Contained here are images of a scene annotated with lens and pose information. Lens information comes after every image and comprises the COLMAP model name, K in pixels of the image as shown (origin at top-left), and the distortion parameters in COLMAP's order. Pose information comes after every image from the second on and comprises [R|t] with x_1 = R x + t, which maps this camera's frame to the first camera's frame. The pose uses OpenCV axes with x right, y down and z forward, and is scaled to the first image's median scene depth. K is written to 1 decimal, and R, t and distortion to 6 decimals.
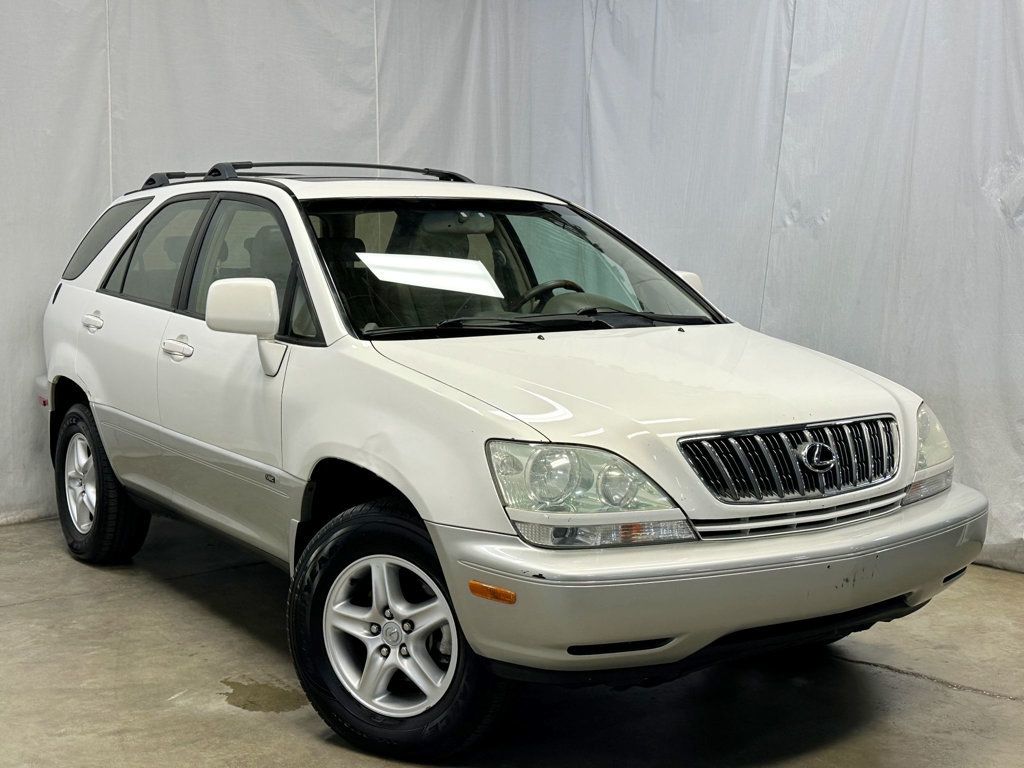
lens RADIAL K [[1327.0, 0, 518.5], [0, 1327.0, 377.6], [0, 0, 1]] dist [0.083802, 0.000000]
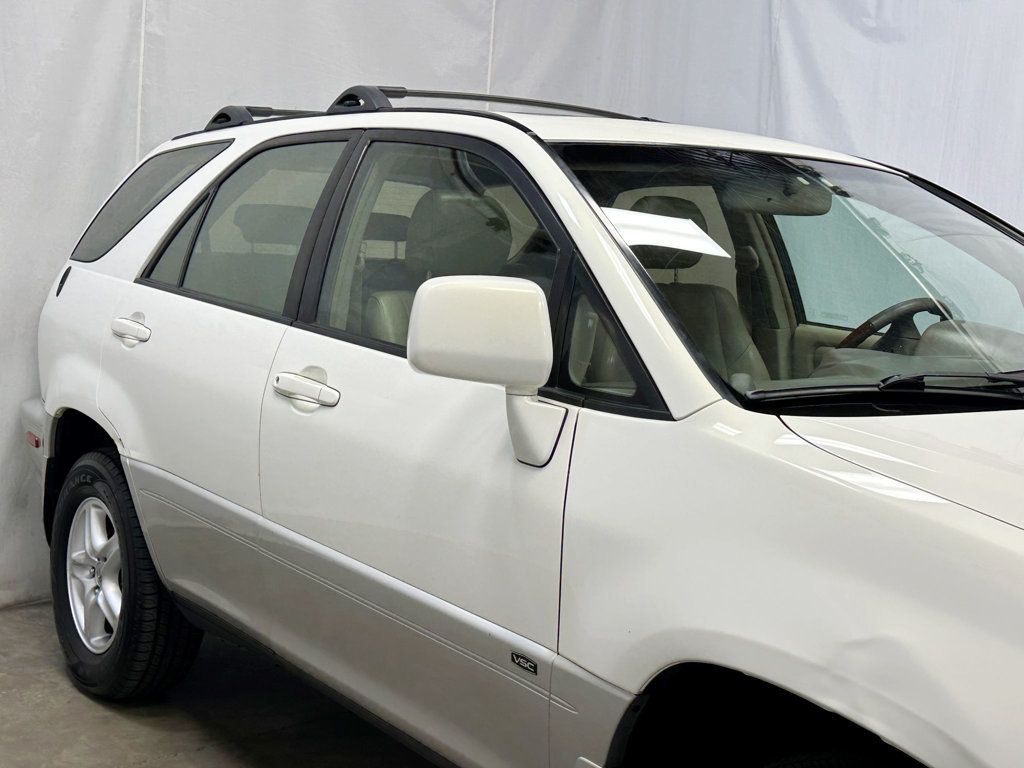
lens RADIAL K [[1327.0, 0, 506.6], [0, 1327.0, 385.9], [0, 0, 1]] dist [0.083802, 0.000000]
pose [[0.998267, 0.044836, 0.038105, -0.216390], [-0.045019, 0.998978, 0.003974, -0.034099], [-0.037887, -0.005682, 0.999266, 0.475676]]
